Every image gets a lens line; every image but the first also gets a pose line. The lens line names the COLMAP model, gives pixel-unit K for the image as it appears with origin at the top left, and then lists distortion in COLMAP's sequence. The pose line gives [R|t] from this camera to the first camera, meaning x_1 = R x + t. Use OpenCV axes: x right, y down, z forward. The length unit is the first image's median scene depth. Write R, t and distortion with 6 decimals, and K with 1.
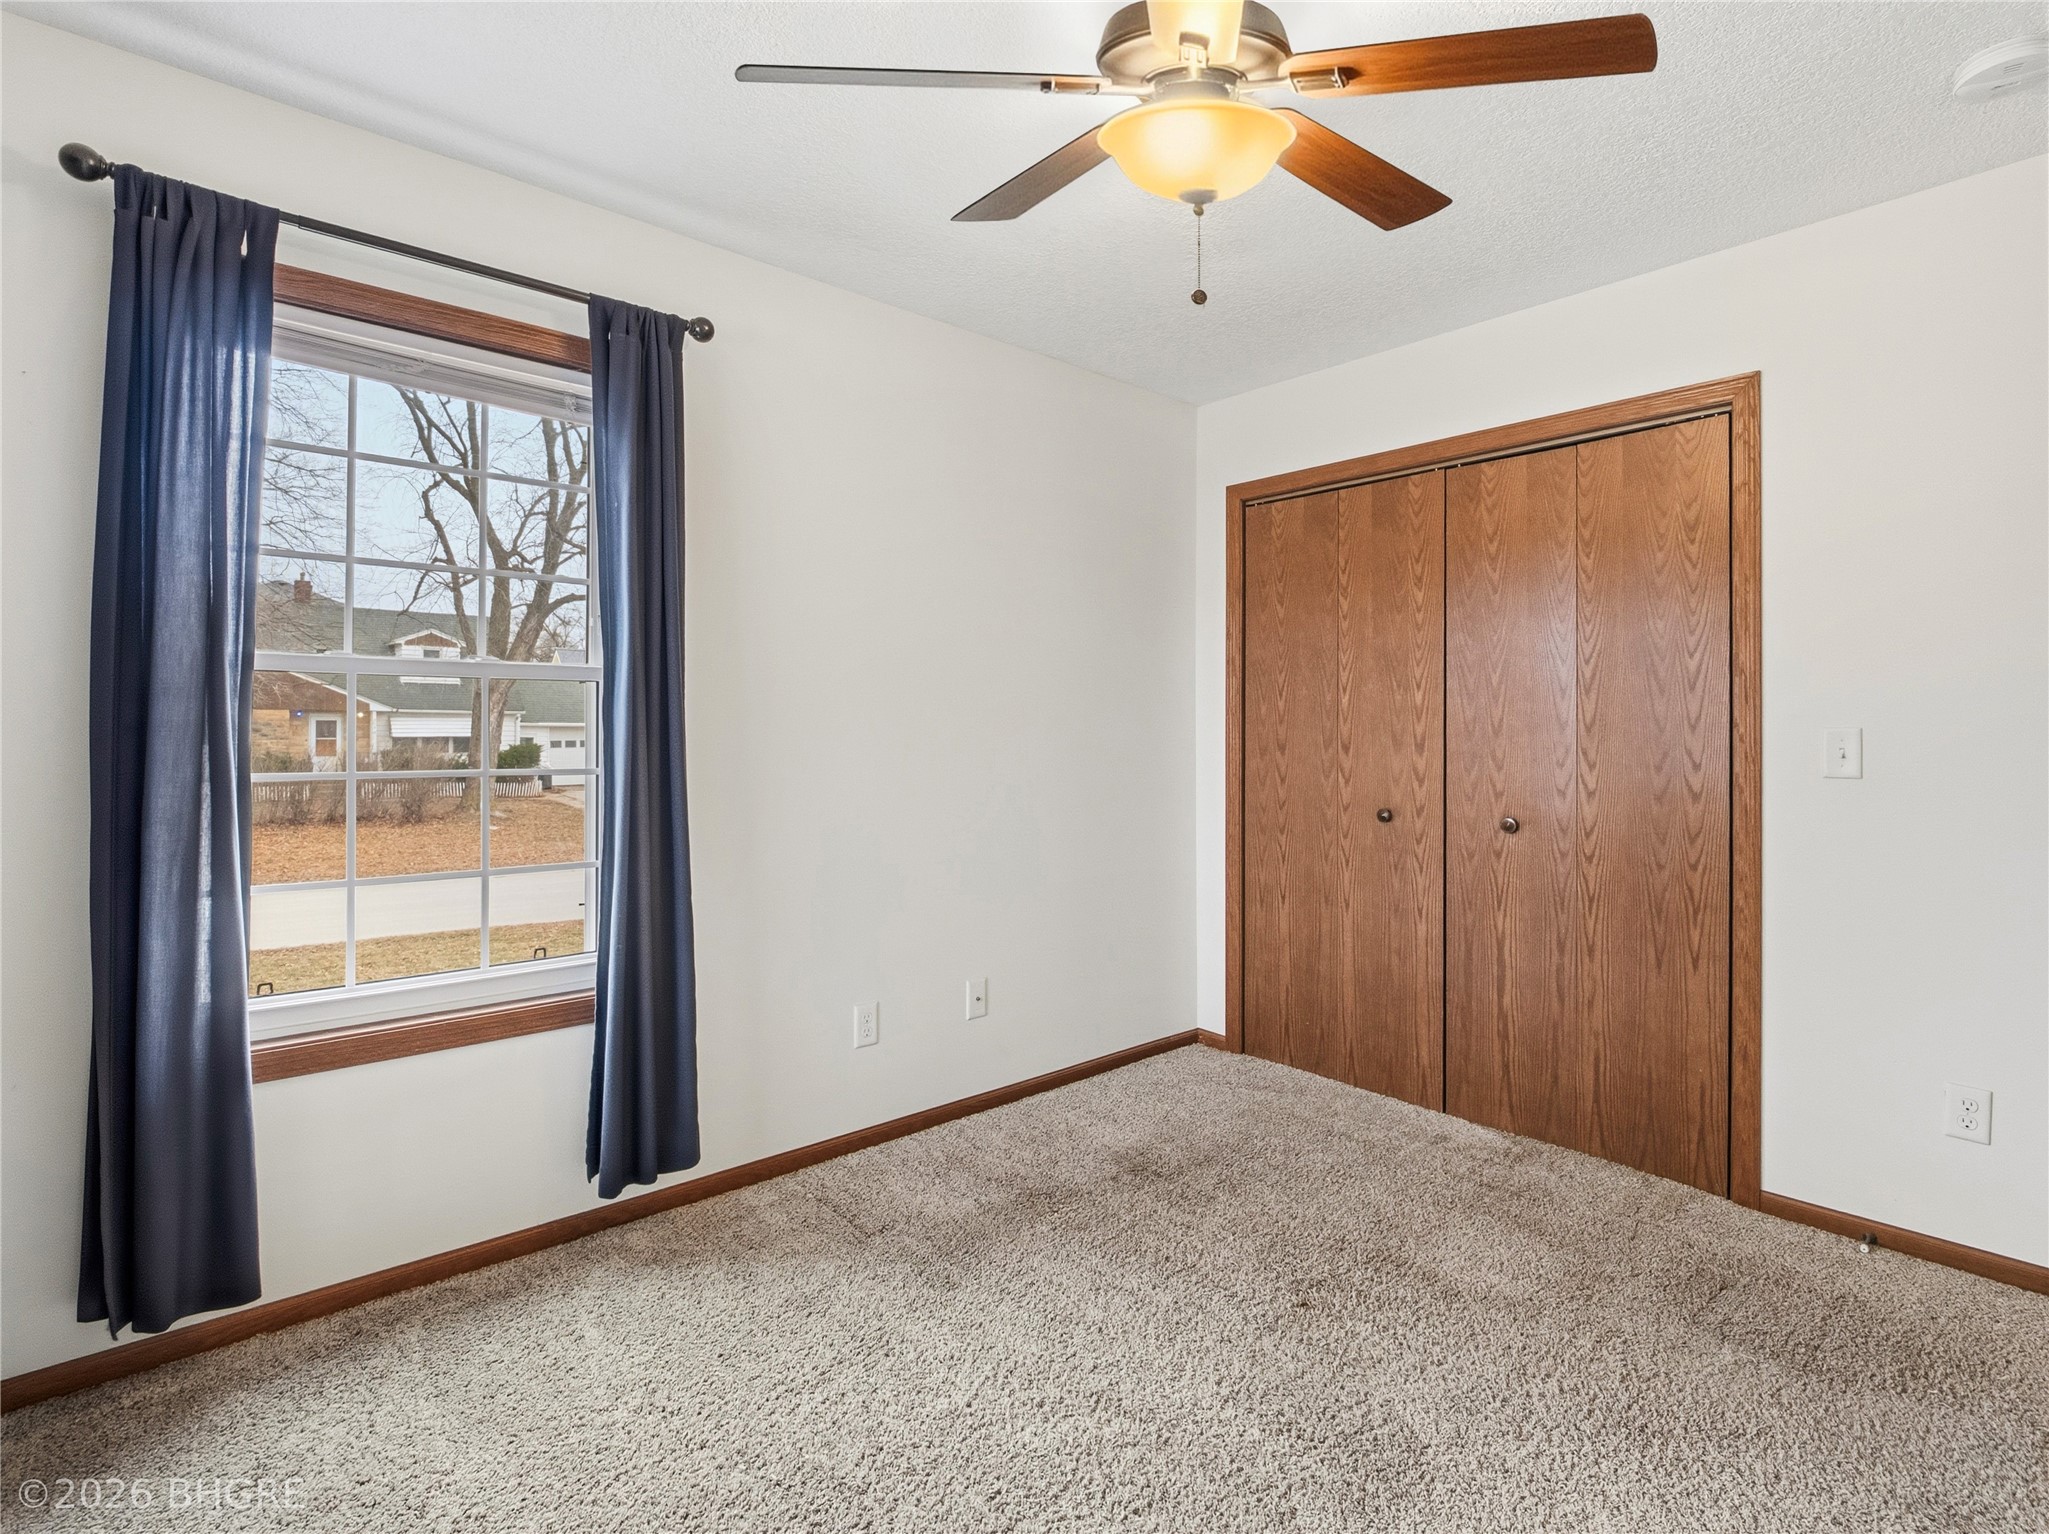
lens RADIAL K [[1005.4, 0, 1024.8], [0, 1005.4, 736.3], [0, 0, 1]] dist [-0.004342, -0.000163]
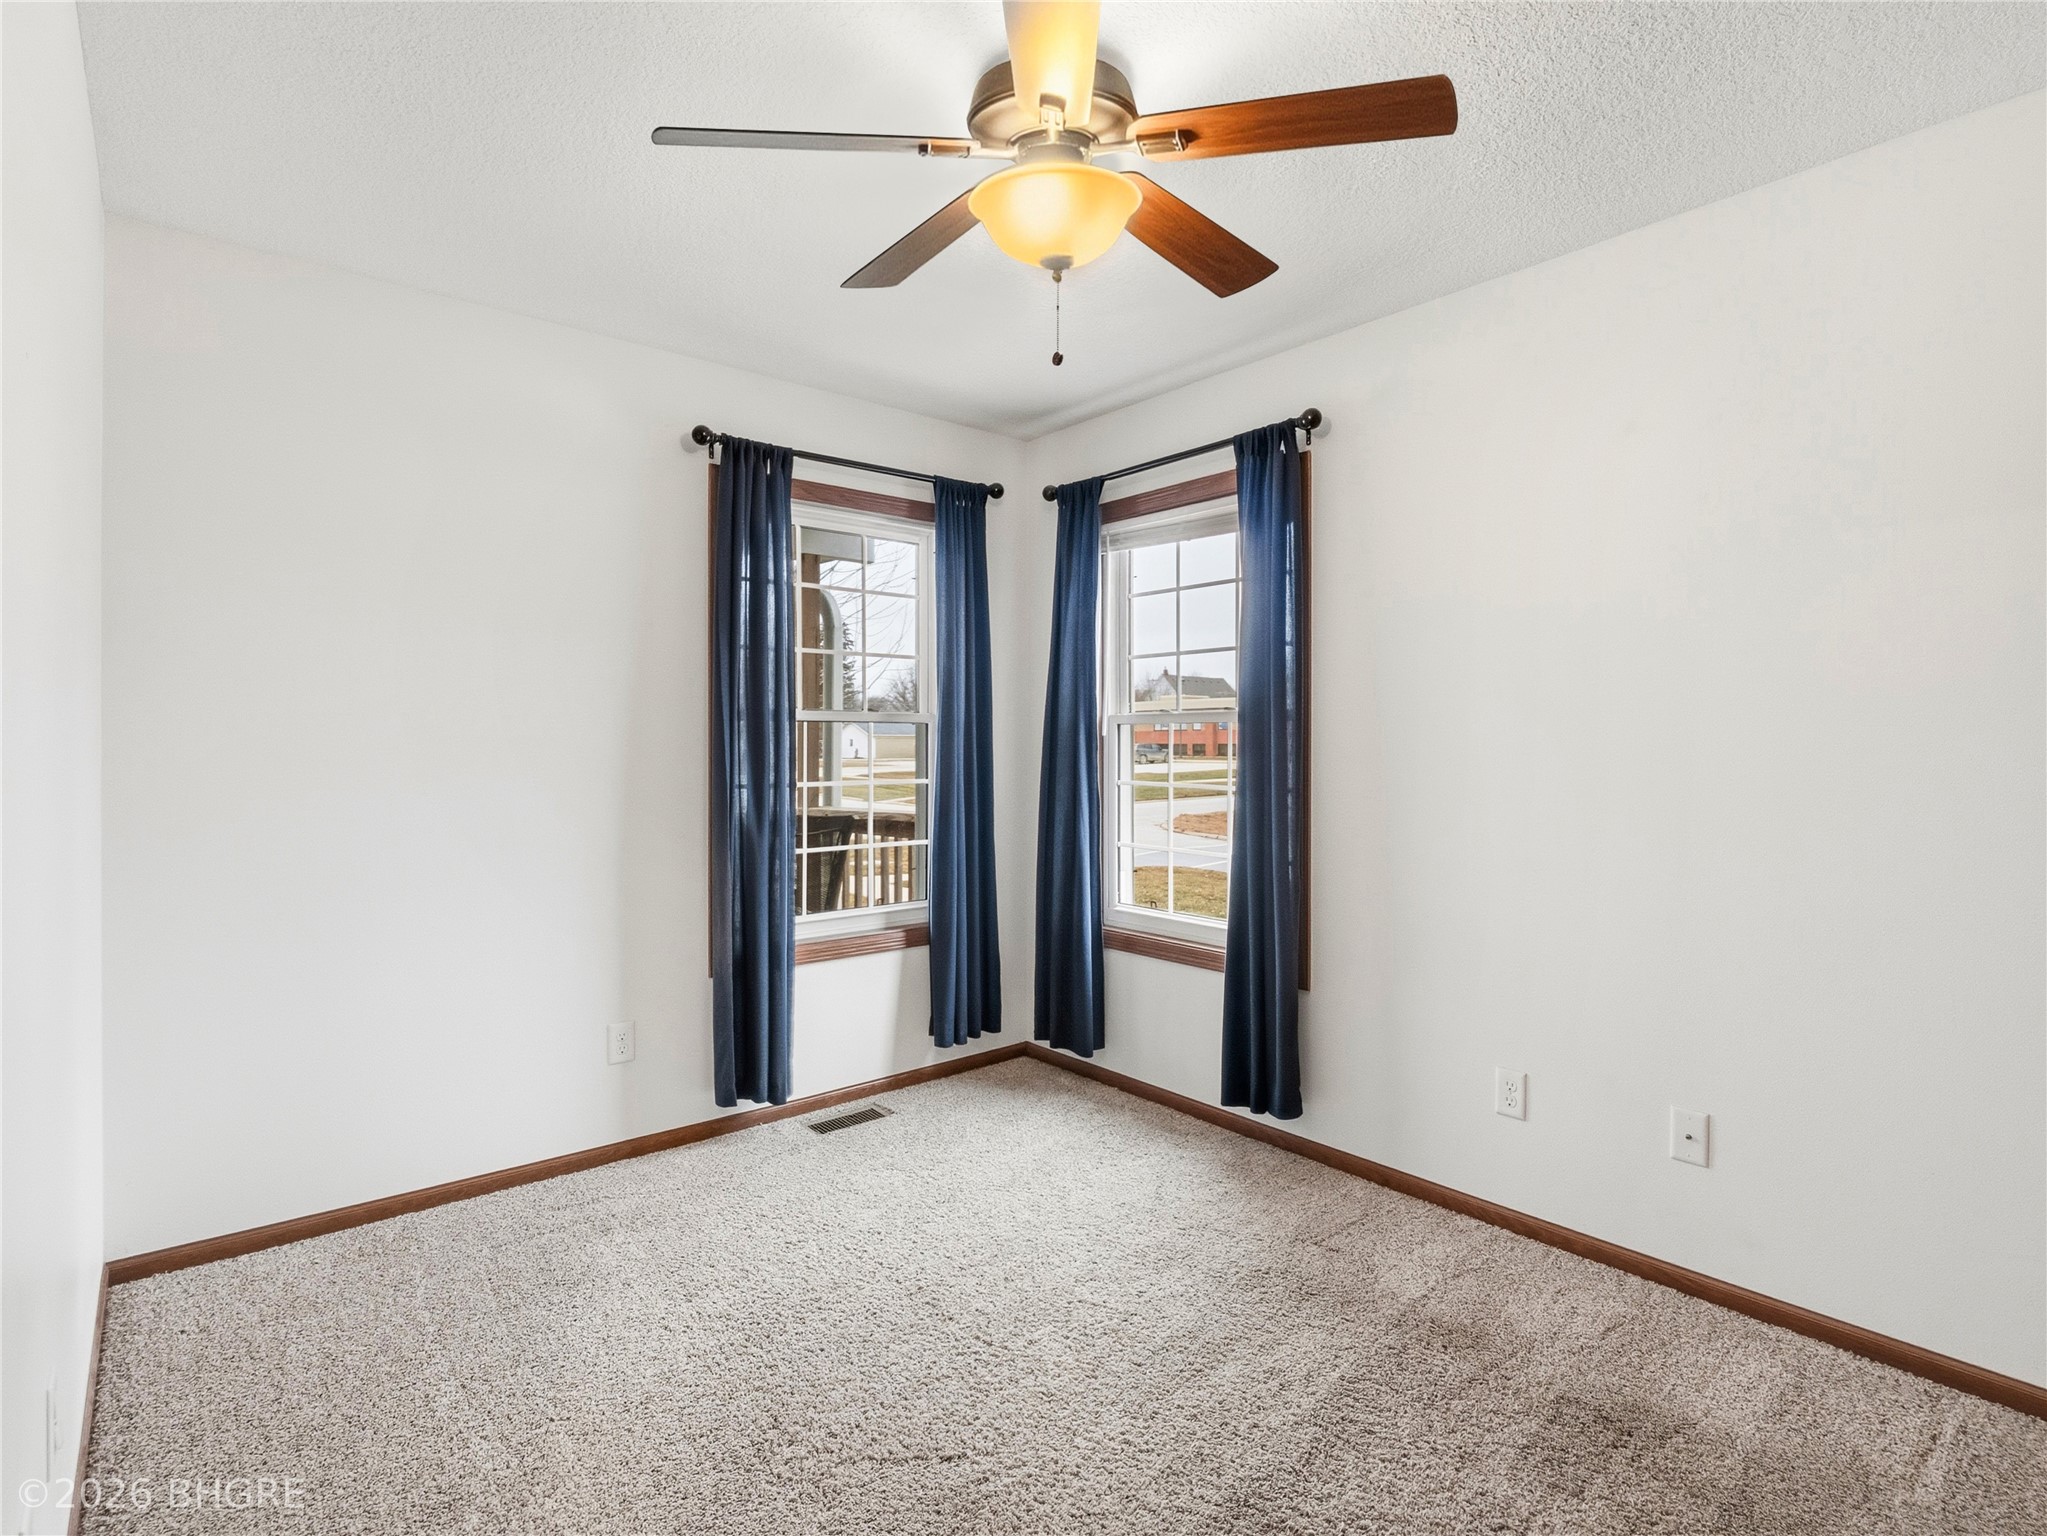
lens RADIAL K [[1004.5, 0, 1023.8], [0, 1004.5, 737.3], [0, 0, 1]] dist [-0.004342, -0.000163]
pose [[-0.006728, -0.012619, -0.999898, 0.936046], [-0.008962, 0.999881, -0.012559, -0.012368], [0.999937, 0.008876, -0.006840, 0.733902]]
